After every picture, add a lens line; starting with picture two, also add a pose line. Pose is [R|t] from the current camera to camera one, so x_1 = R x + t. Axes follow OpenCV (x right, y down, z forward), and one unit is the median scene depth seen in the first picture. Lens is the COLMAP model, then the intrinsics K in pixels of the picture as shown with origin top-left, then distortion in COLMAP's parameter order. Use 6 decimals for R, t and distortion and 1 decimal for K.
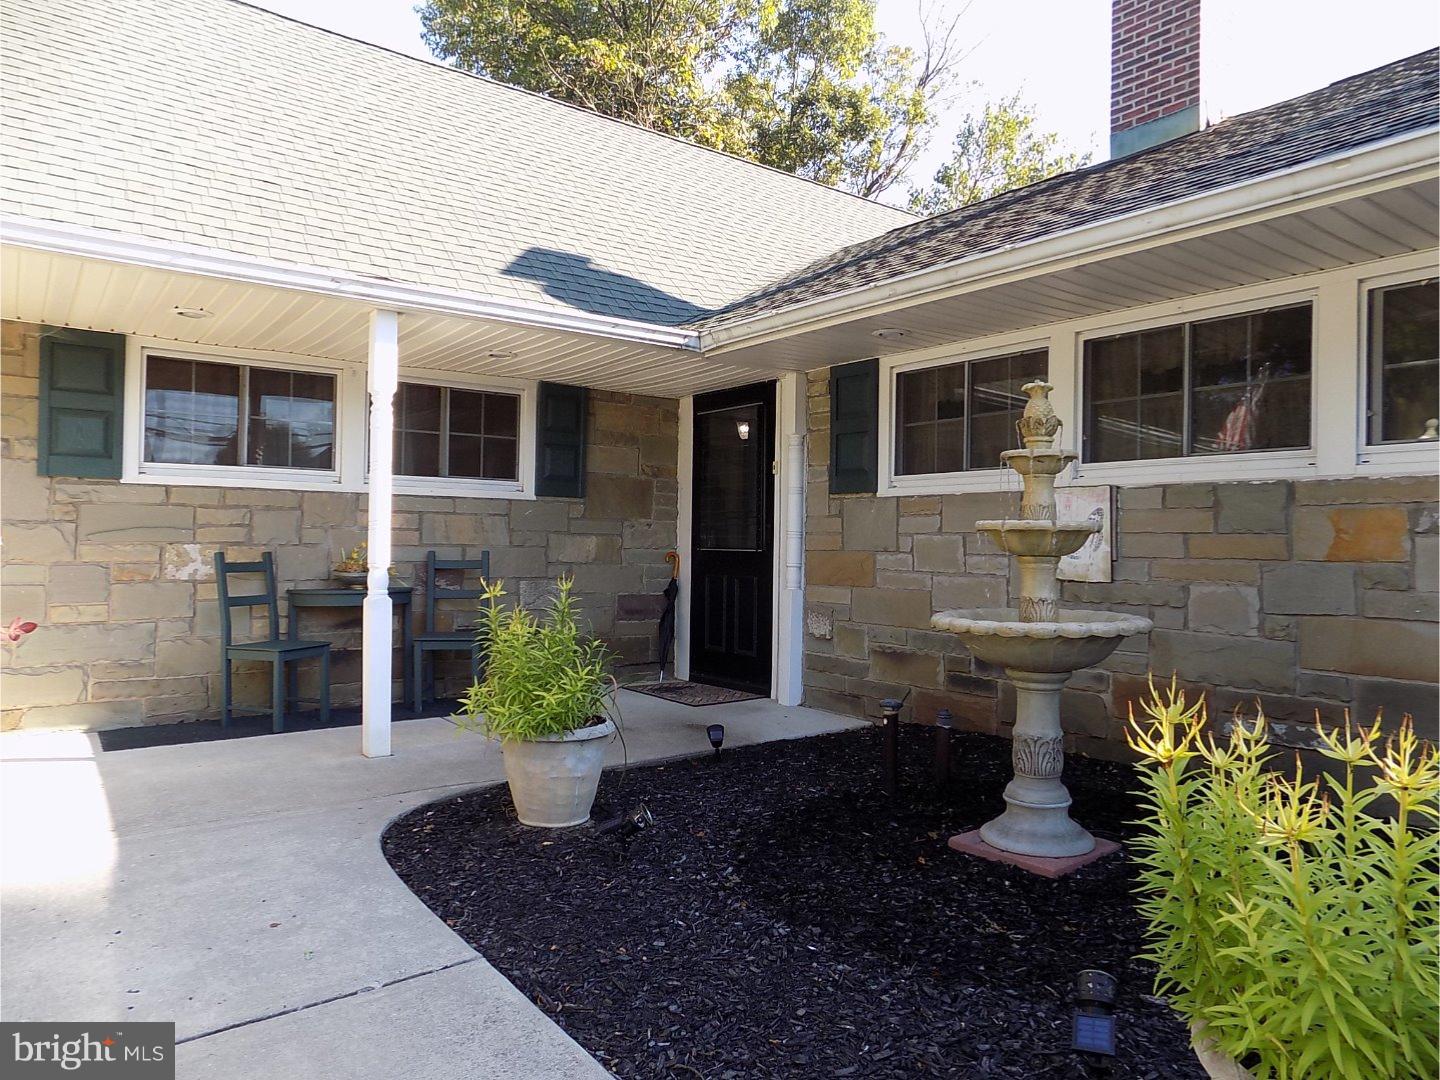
lens RADIAL K [[962.8, 0, 720.3], [0, 962.8, 542.3], [0, 0, 1]] dist [-0.080820, 0.066714]
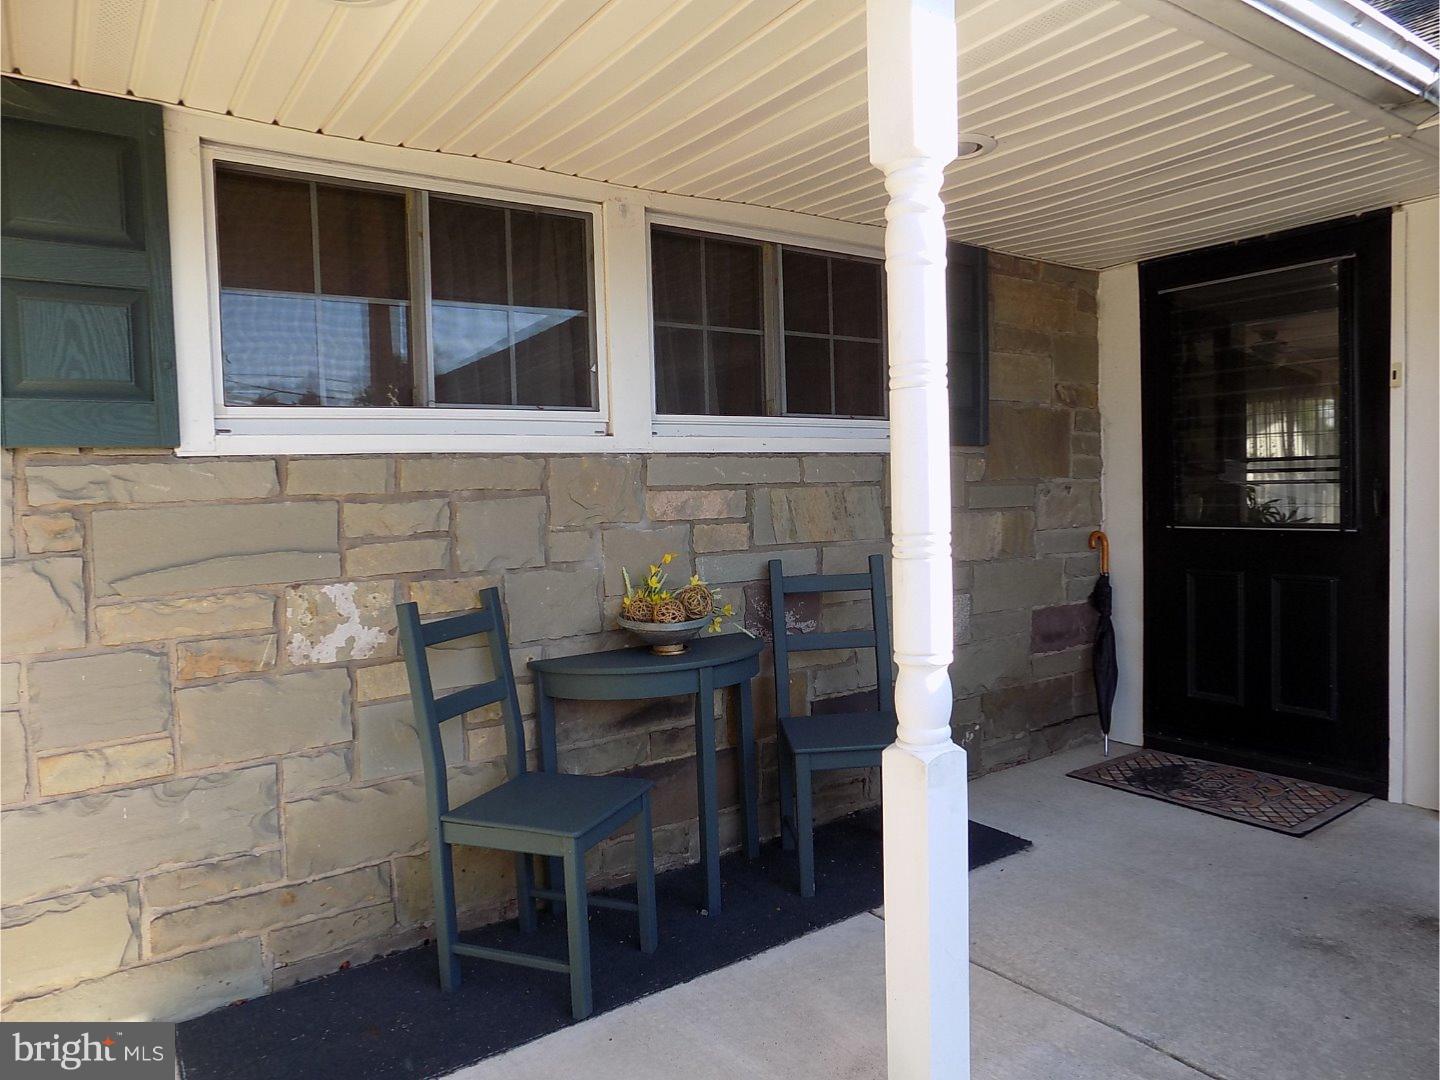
lens RADIAL K [[962.8, 0, 719.6], [0, 962.8, 548.1], [0, 0, 1]] dist [-0.080820, 0.066714]
pose [[0.998237, -0.035367, -0.047673, -0.345486], [0.038542, 0.996980, 0.067413, -0.038064], [0.045145, -0.069132, 0.996586, 0.539481]]
